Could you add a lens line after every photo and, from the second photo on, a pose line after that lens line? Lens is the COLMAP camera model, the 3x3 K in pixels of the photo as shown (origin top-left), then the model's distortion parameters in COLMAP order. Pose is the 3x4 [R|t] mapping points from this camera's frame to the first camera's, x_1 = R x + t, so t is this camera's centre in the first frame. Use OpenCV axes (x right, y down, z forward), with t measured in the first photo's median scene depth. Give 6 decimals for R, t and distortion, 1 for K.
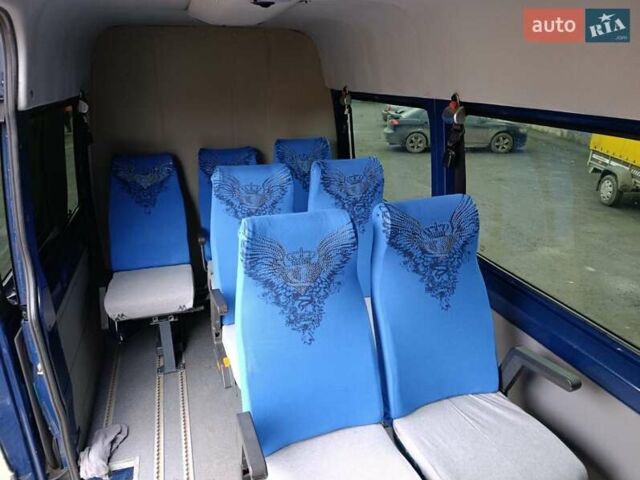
lens RADIAL K [[438.2, 0, 319.9], [0, 438.2, 240.5], [0, 0, 1]] dist [0.015062, -0.023522]
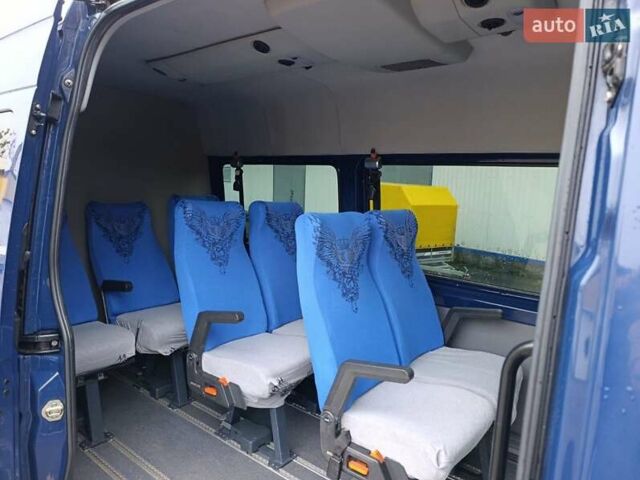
lens RADIAL K [[438.2, 0, 325.5], [0, 438.2, 236.8], [0, 0, 1]] dist [0.015062, -0.023522]
pose [[0.835077, -0.019165, 0.549799, -0.716395], [0.148391, 0.970196, -0.191570, 0.231438], [-0.529742, 0.241561, 0.813033, -0.027742]]
